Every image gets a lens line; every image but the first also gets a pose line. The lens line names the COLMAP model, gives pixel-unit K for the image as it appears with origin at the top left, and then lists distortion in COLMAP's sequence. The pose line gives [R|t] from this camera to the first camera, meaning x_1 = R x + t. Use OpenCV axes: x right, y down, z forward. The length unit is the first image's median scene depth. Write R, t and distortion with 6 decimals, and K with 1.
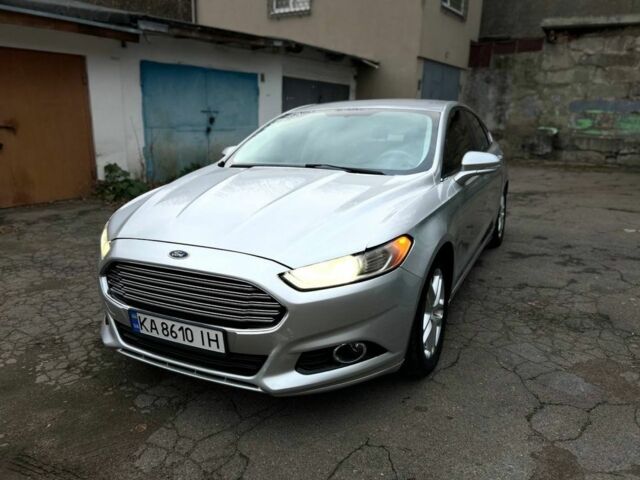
lens RADIAL K [[481.6, 0, 321.4], [0, 481.6, 240.1], [0, 0, 1]] dist [0.040003, -0.038206]
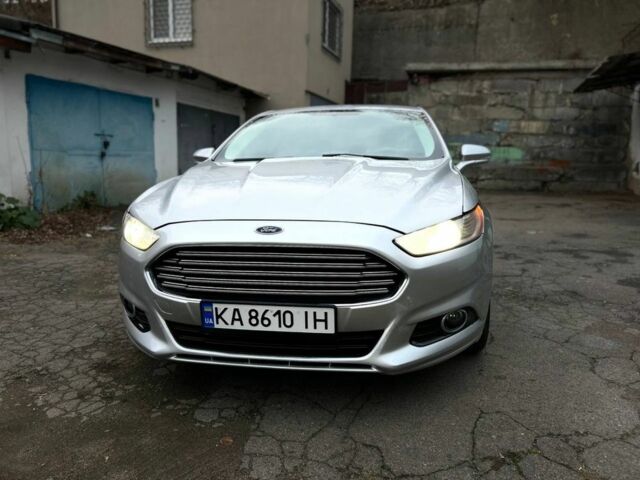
lens RADIAL K [[481.6, 0, 323.2], [0, 481.6, 237.3], [0, 0, 1]] dist [0.040003, -0.038206]
pose [[0.957140, -0.049842, 0.285306, -0.242939], [0.074781, 0.994208, -0.077190, 0.063909], [-0.279806, 0.095217, 0.955323, 0.066921]]
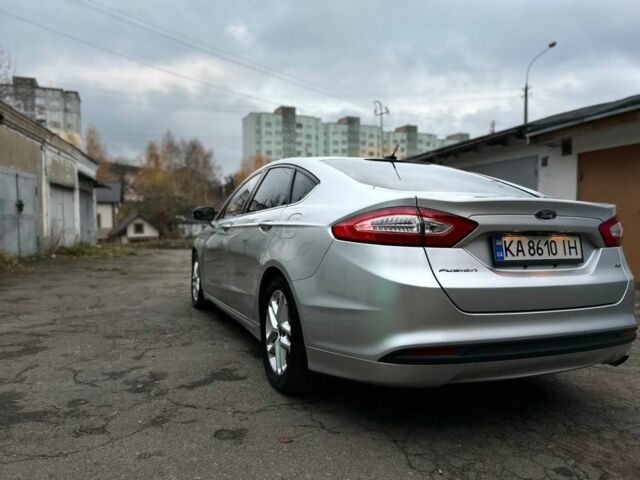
lens RADIAL K [[481.6, 0, 320.4], [0, 481.6, 239.7], [0, 0, 1]] dist [0.040003, -0.038206]
pose [[-0.646526, 0.004047, -0.762882, 0.992584], [-0.206936, 0.961564, 0.180475, -0.343769], [0.734290, 0.274550, -0.620839, 1.765886]]
